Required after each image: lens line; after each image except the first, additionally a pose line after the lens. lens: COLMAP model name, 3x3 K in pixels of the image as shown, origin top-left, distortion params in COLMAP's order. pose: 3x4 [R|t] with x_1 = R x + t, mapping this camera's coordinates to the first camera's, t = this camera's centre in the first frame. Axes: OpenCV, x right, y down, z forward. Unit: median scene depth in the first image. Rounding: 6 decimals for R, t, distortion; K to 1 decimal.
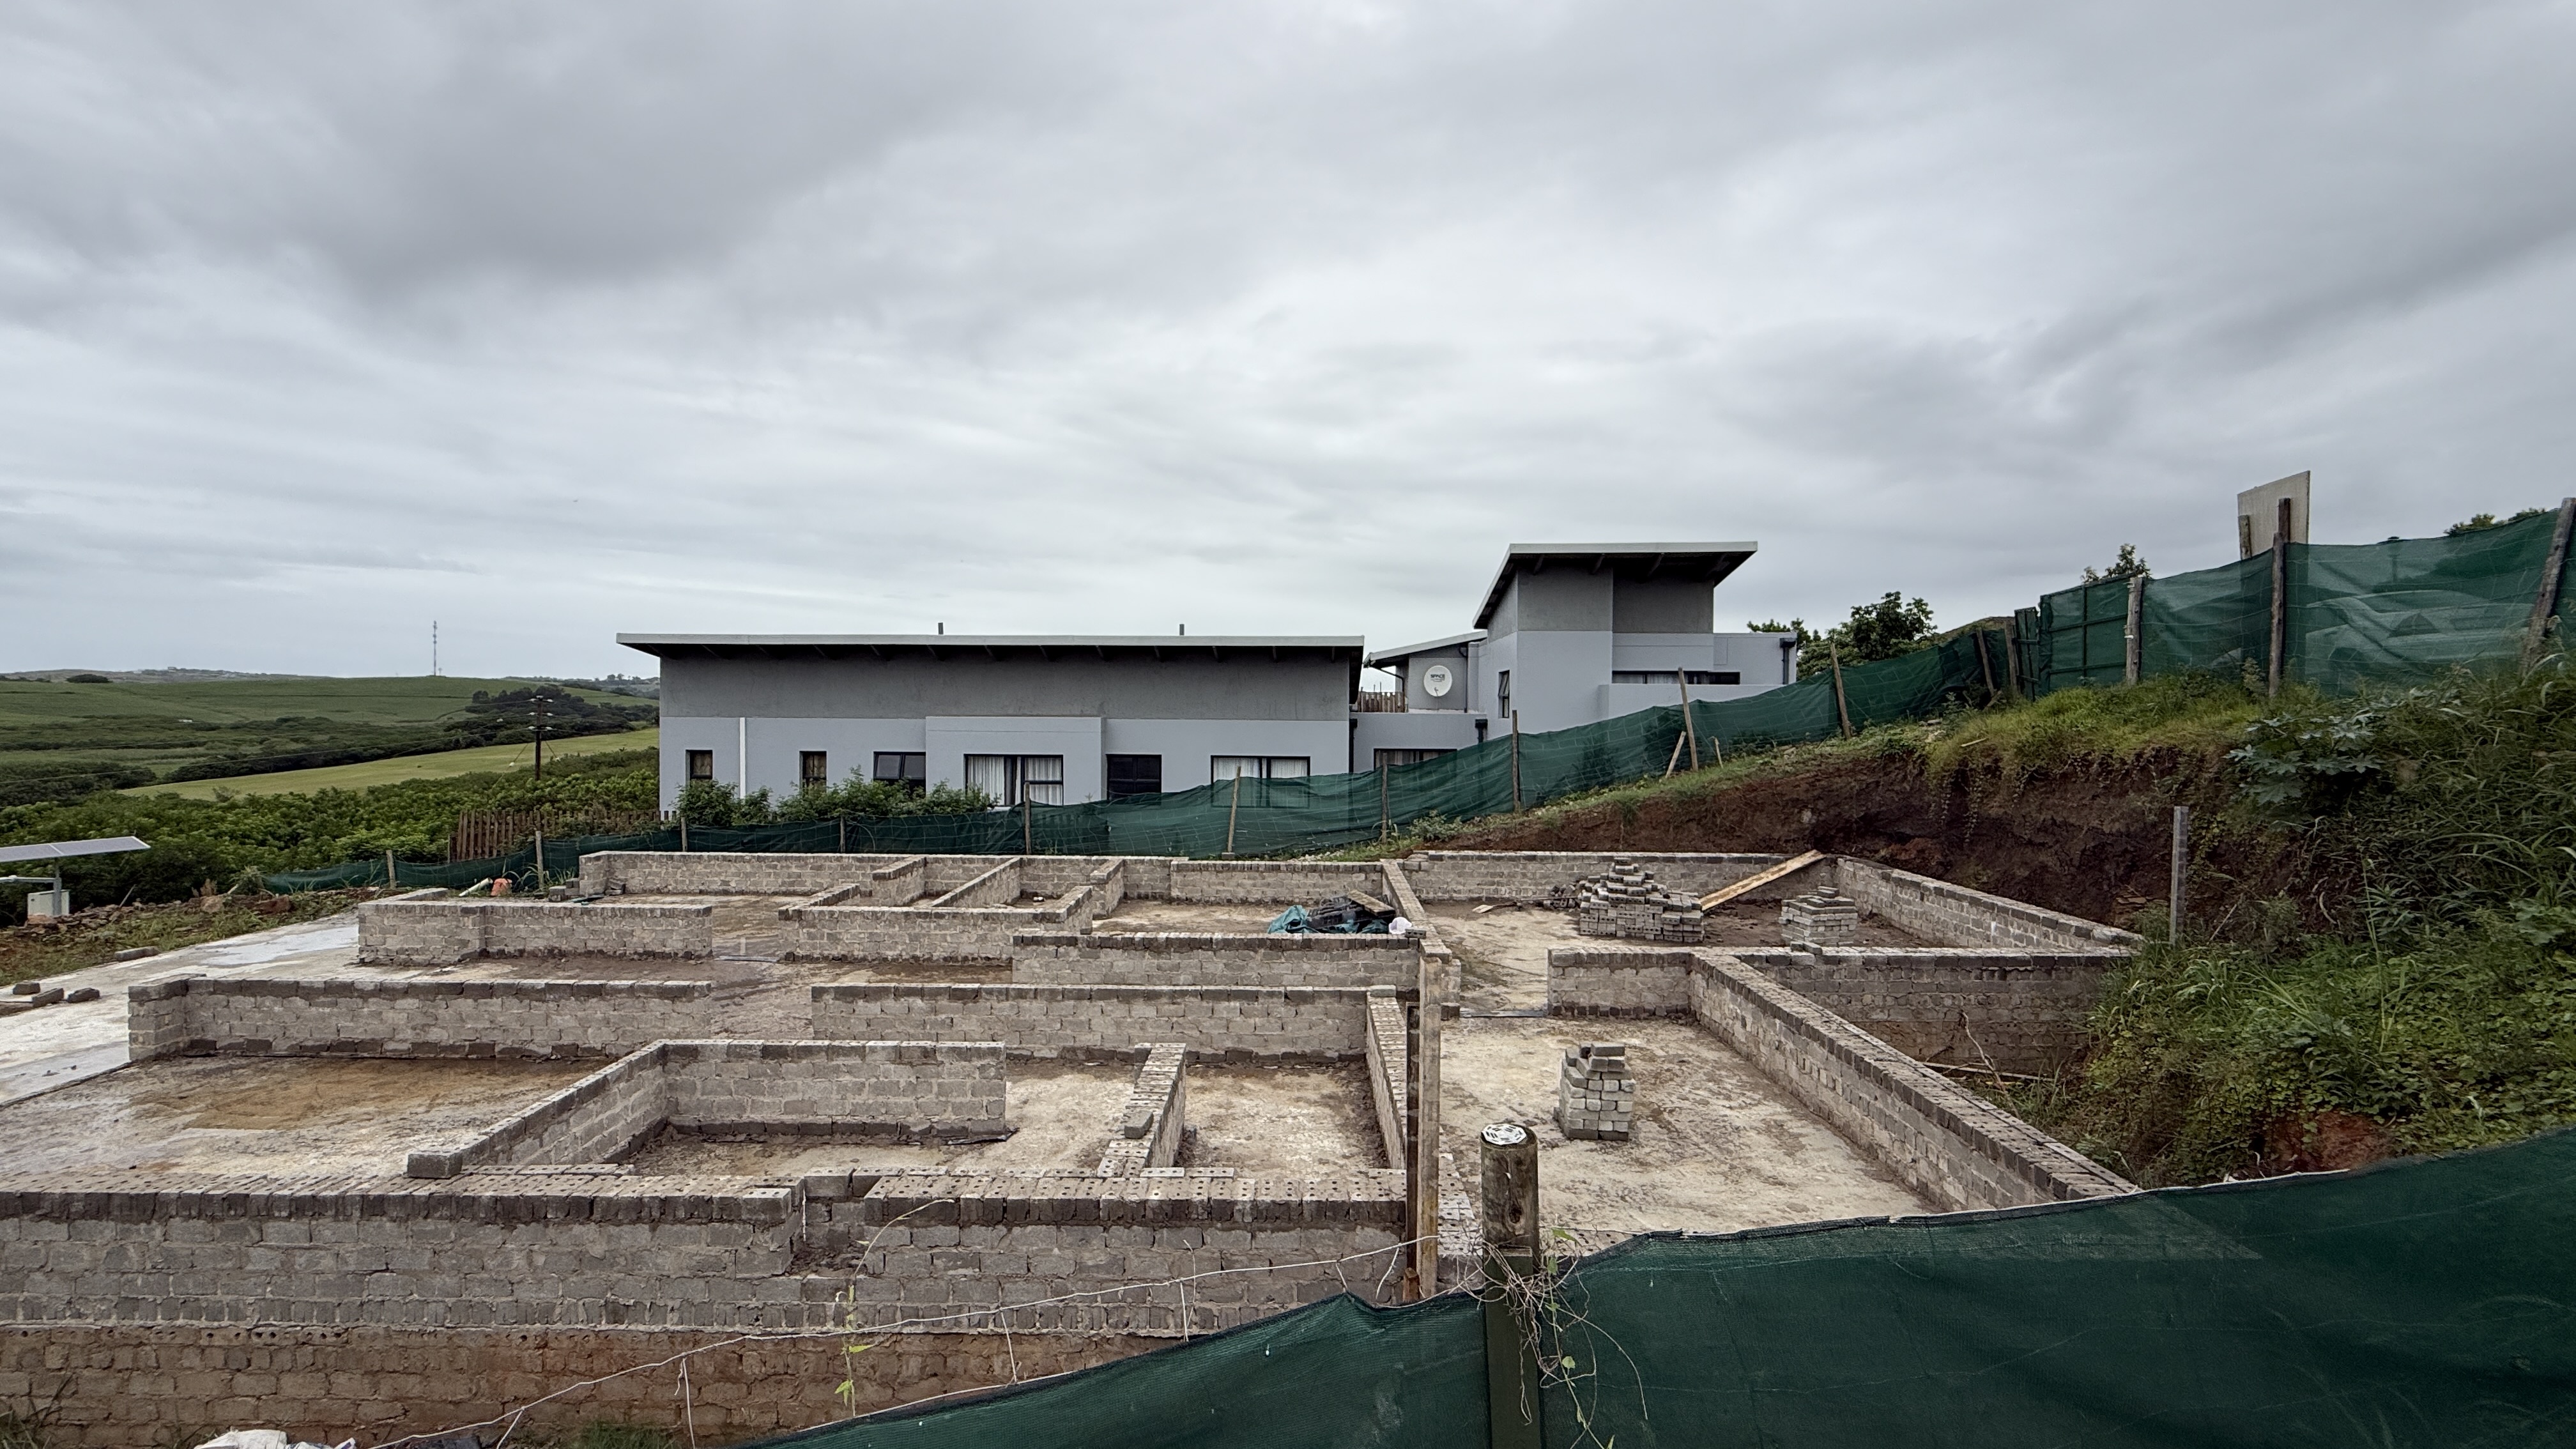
lens RADIAL K [[1024.7, 0, 1283.1], [0, 1024.7, 724.0], [0, 0, 1]] dist [-0.000256, 0.000026]
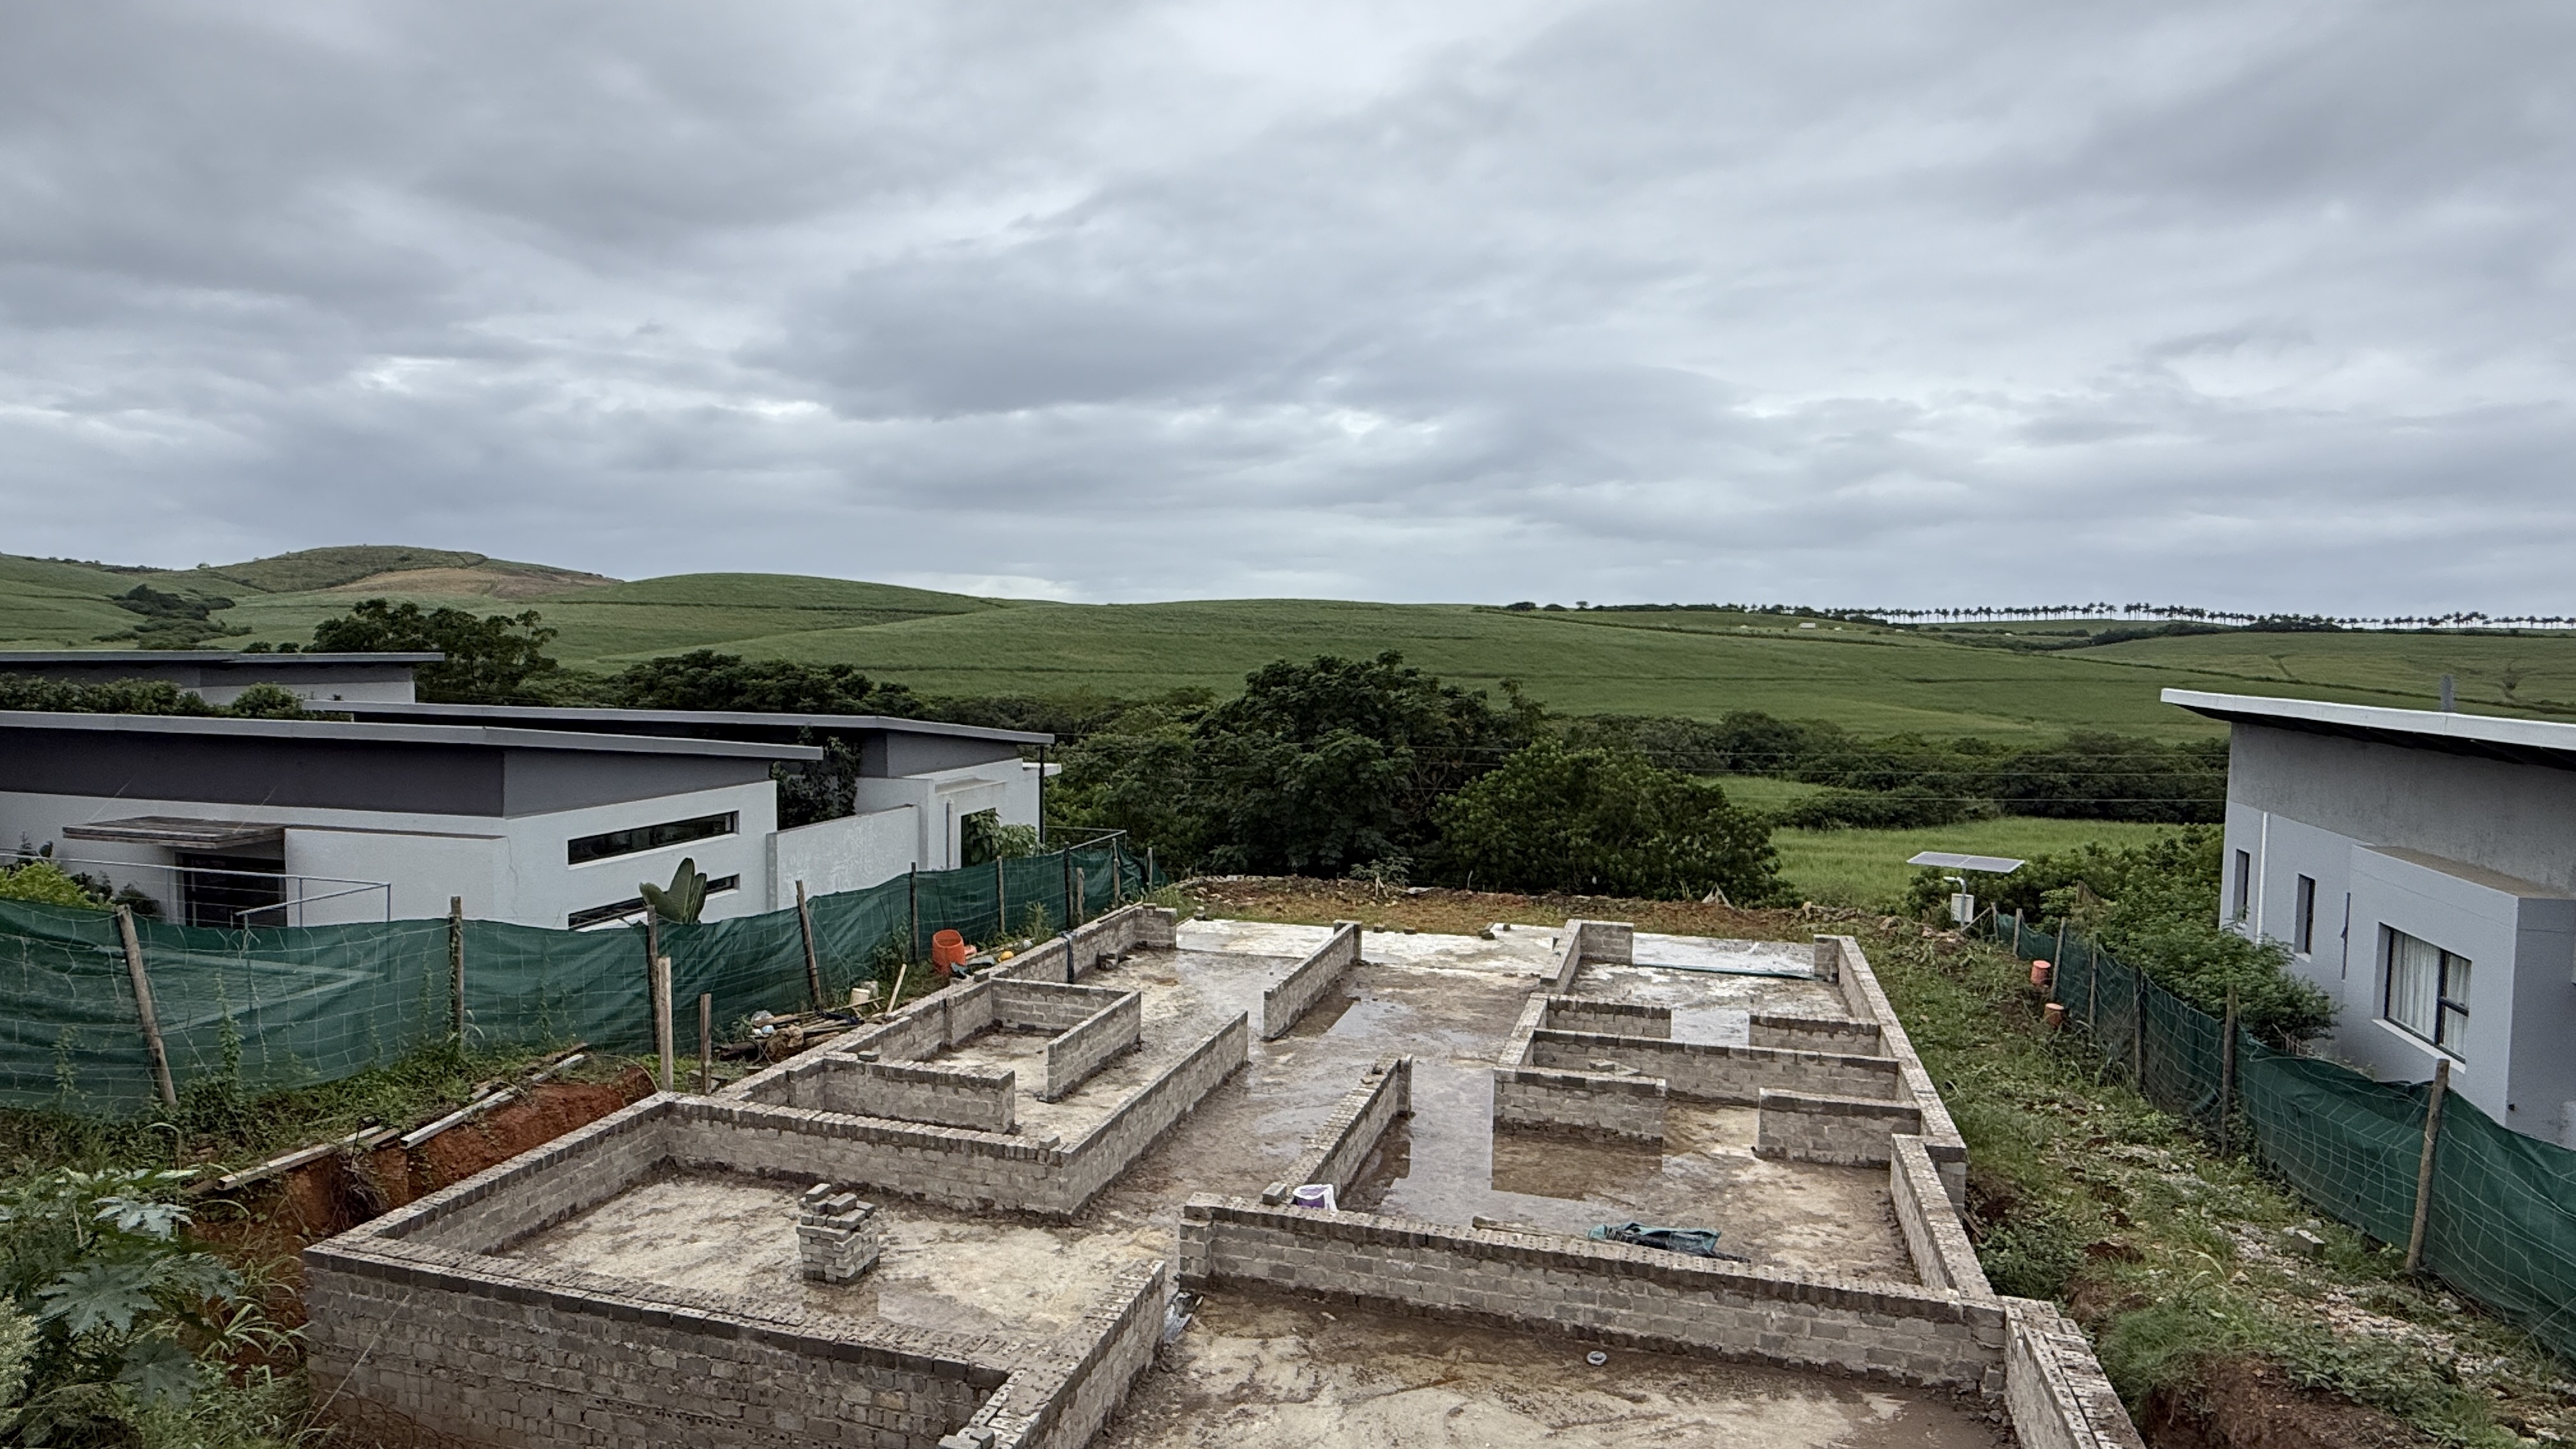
lens RADIAL K [[1377.7, 0, 1299.6], [0, 1377.7, 733.1], [0, 0, 1]] dist [-0.000922, 0.001235]
pose [[-0.259707, 0.050379, -0.964372, 0.956830], [-0.031006, 0.997688, 0.060470, -0.173203], [0.965189, 0.045606, -0.257545, 1.115819]]
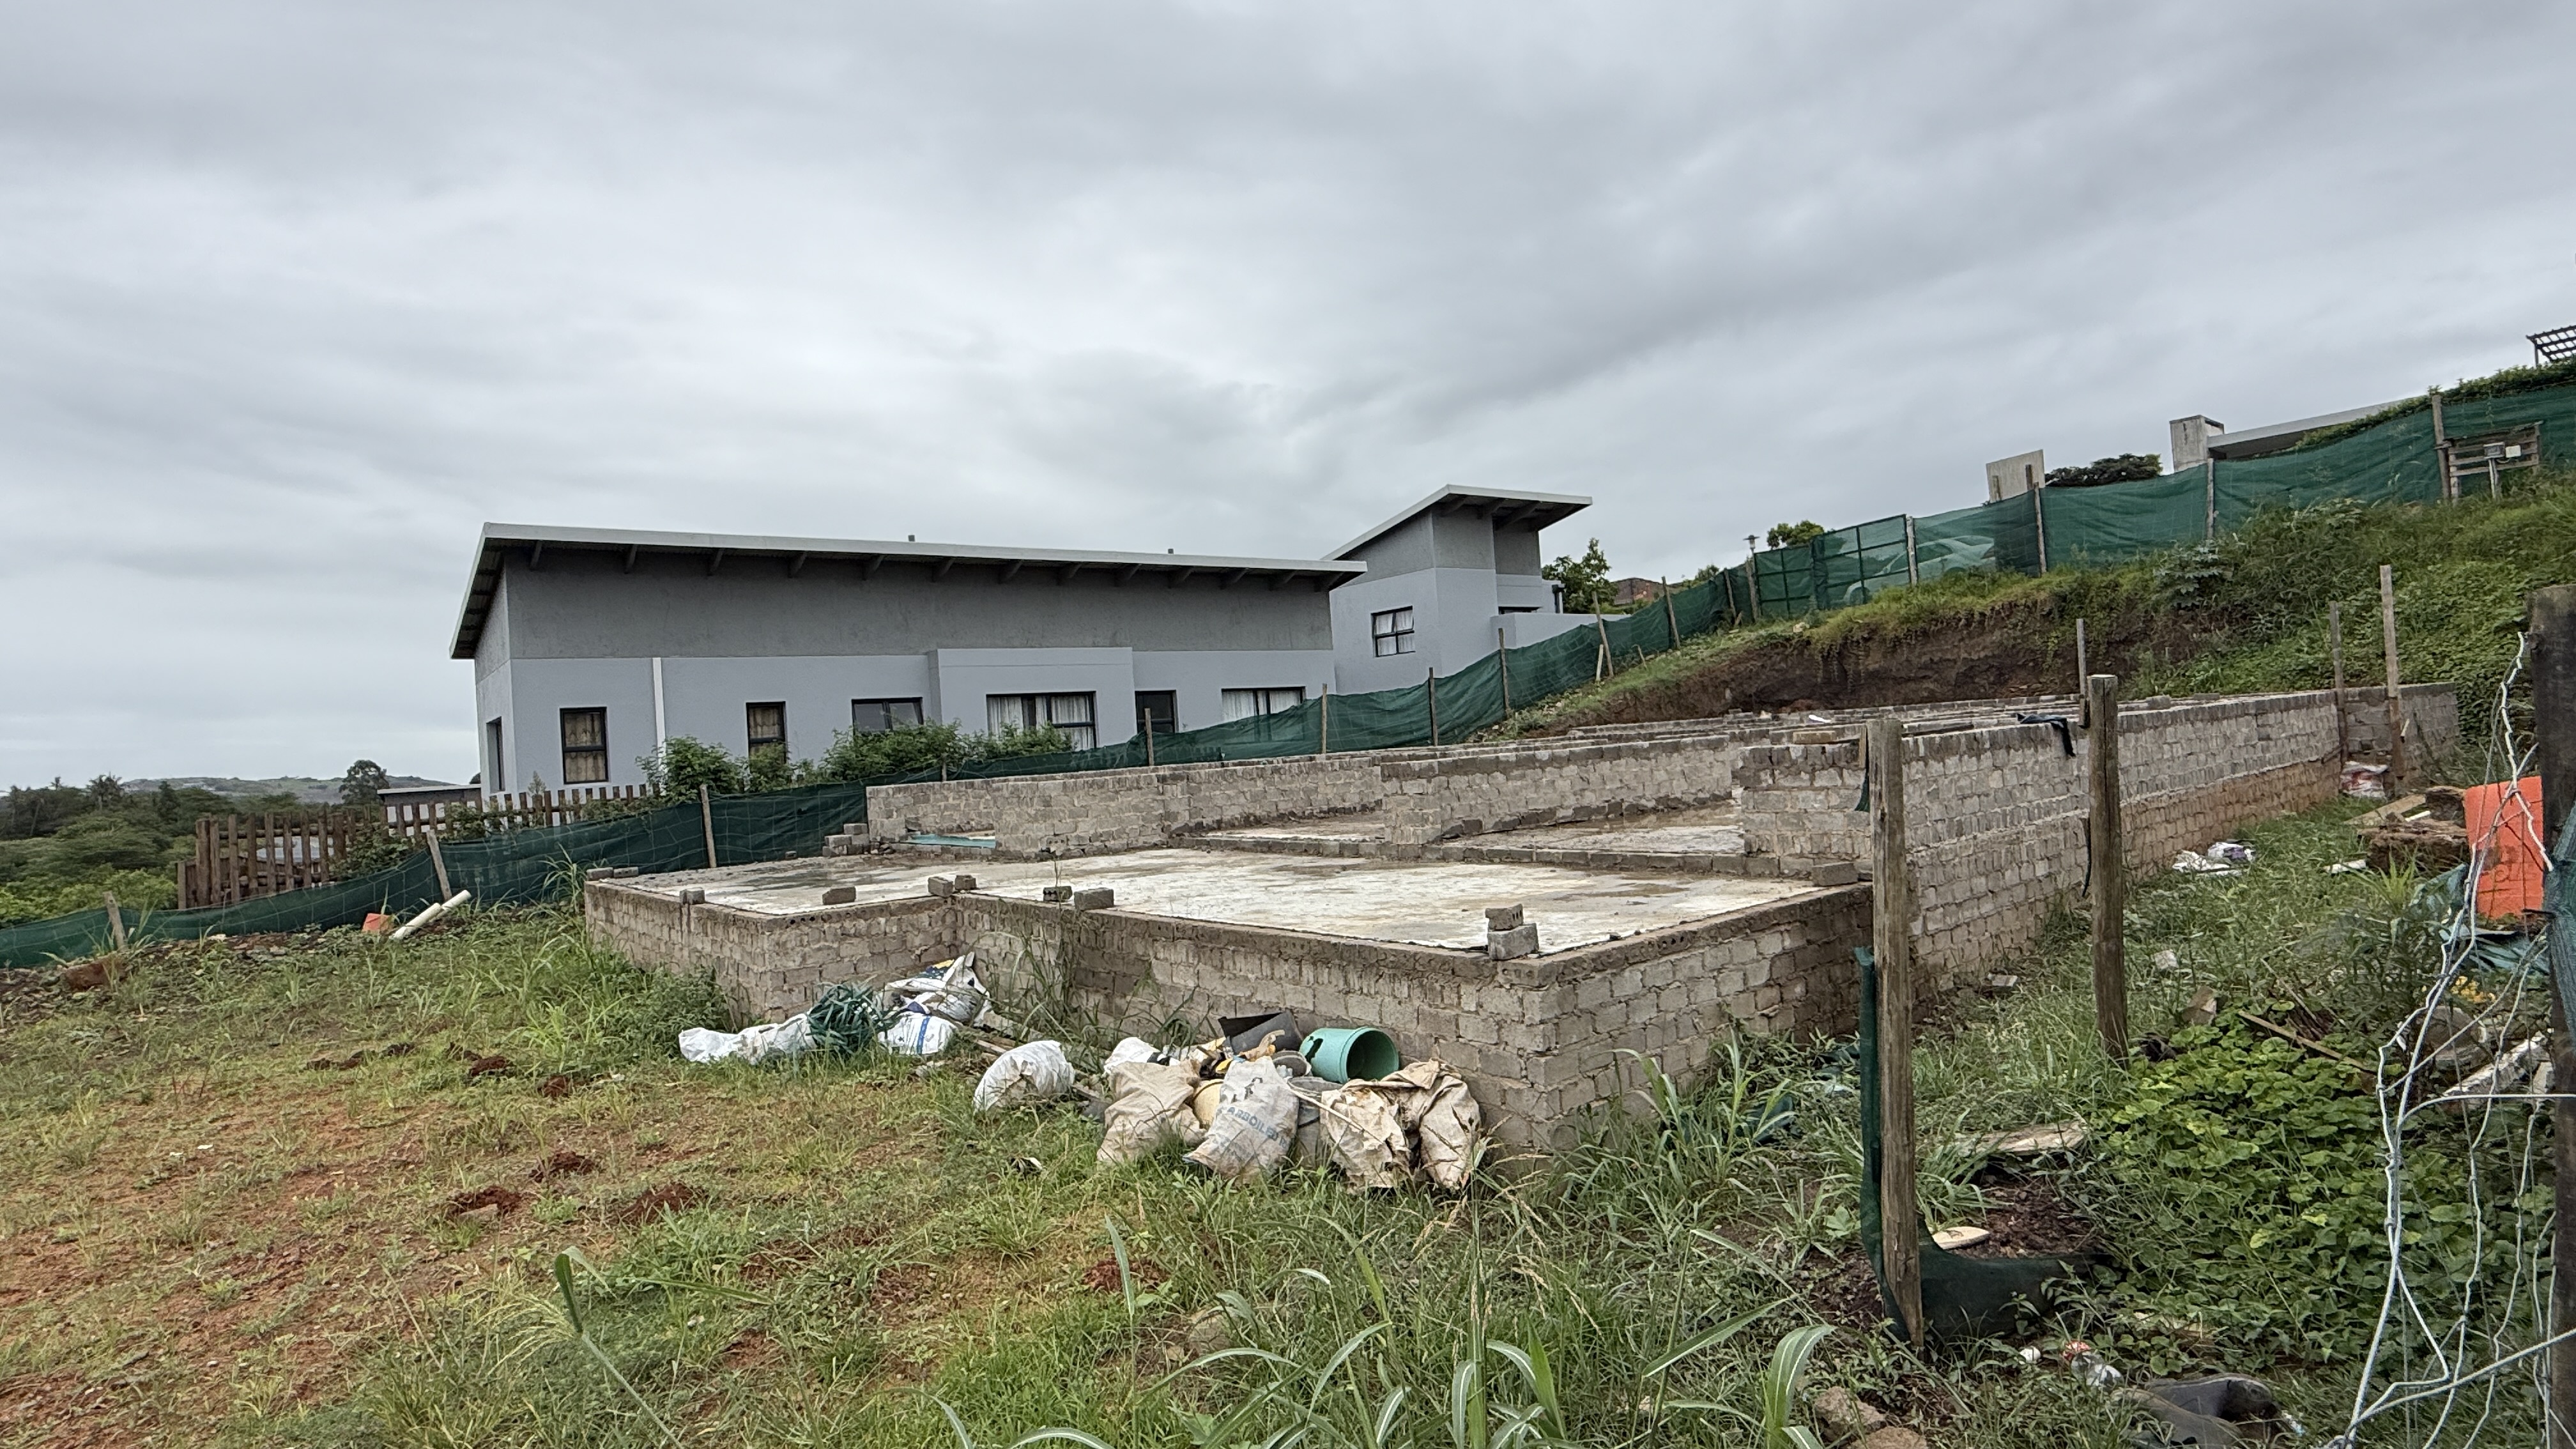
lens RADIAL K [[1285.8, 0, 1297.3], [0, 1285.8, 720.5], [0, 0, 1]] dist [-0.000667, -0.020214]
pose [[0.759810, -0.044810, 0.648600, -1.390363], [0.080194, 0.996463, -0.025102, 0.168456], [-0.645181, 0.071087, 0.760716, 0.126565]]
